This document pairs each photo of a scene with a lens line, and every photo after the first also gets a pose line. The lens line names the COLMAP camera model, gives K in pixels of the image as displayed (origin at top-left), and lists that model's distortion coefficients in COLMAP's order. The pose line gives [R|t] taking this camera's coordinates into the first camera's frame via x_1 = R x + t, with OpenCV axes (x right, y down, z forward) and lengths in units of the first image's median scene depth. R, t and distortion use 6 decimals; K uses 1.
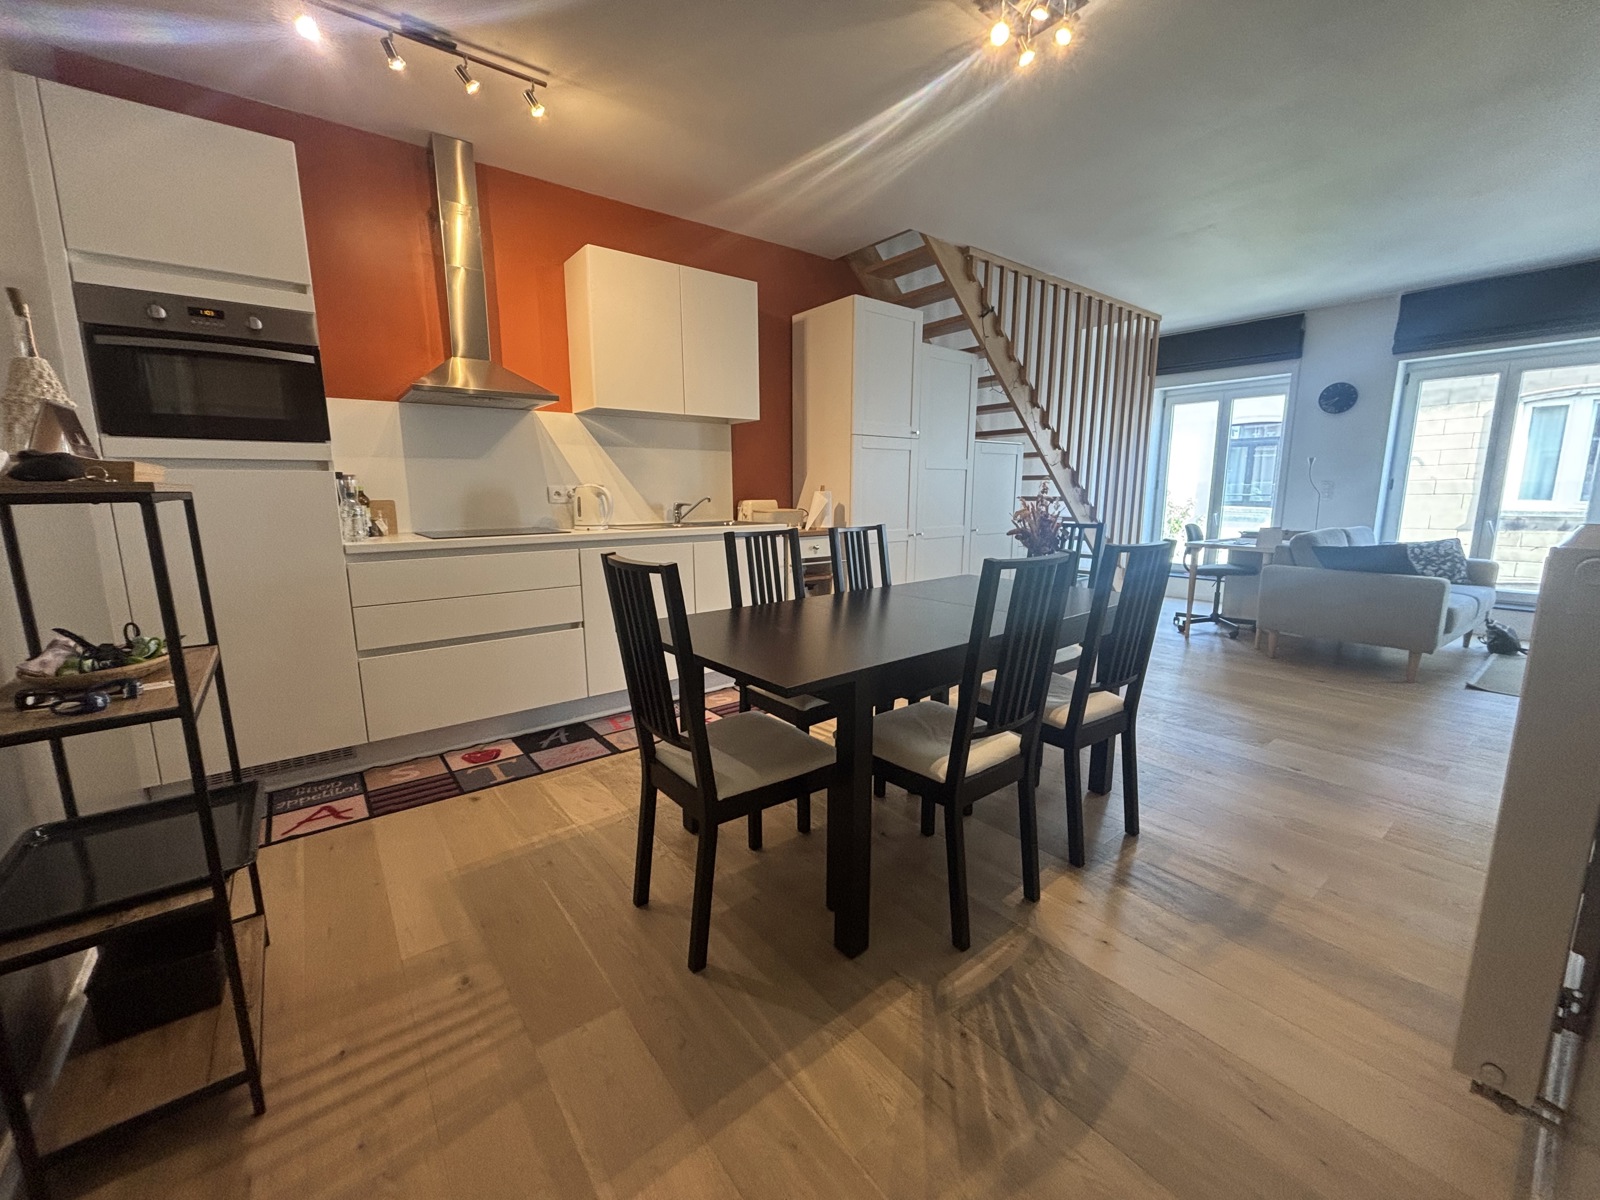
lens RADIAL K [[650.9, 0, 800.0], [0, 650.9, 600.0], [0, 0, 1]] dist [0.000718, 0.000101]
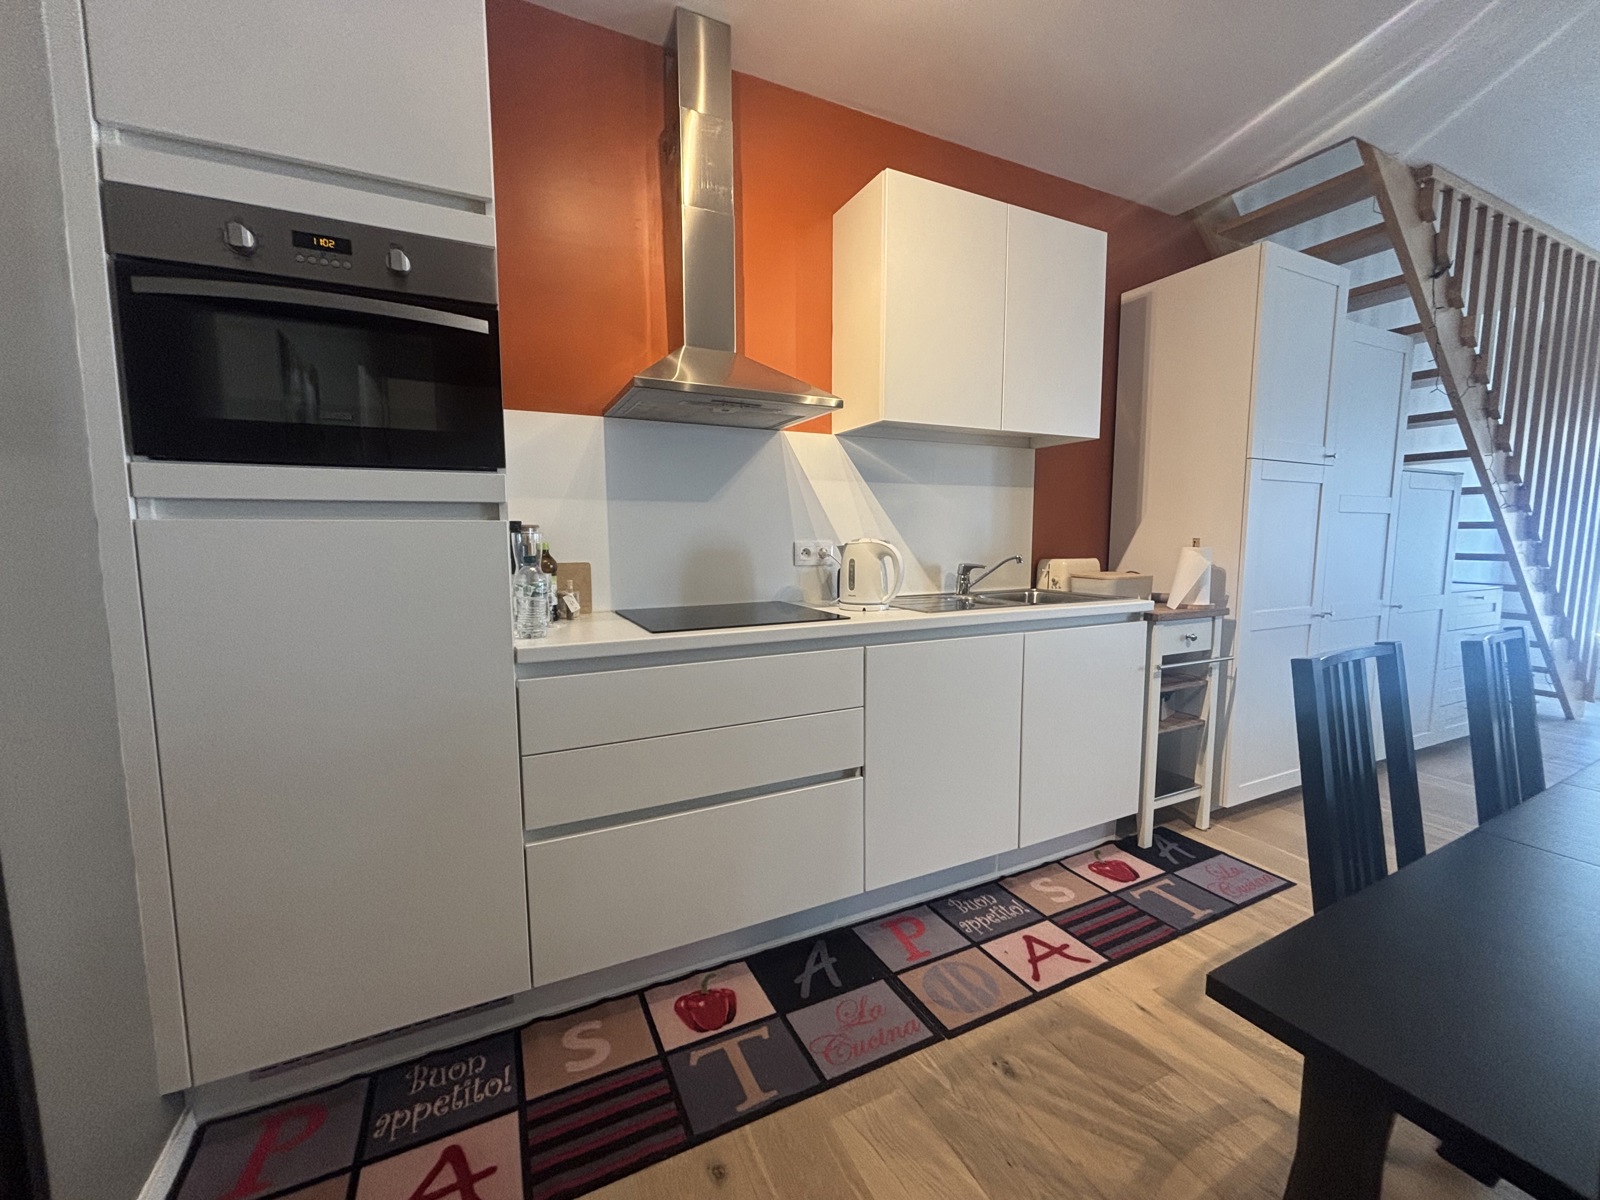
lens RADIAL K [[645.4, 0, 801.2], [0, 645.4, 597.1], [0, 0, 1]] dist [-0.003299, -0.000286]
pose [[0.979586, 0.018019, -0.200216, -0.282003], [-0.032980, 0.996885, -0.071642, -0.079625], [0.198302, 0.076783, 0.977129, 0.406767]]
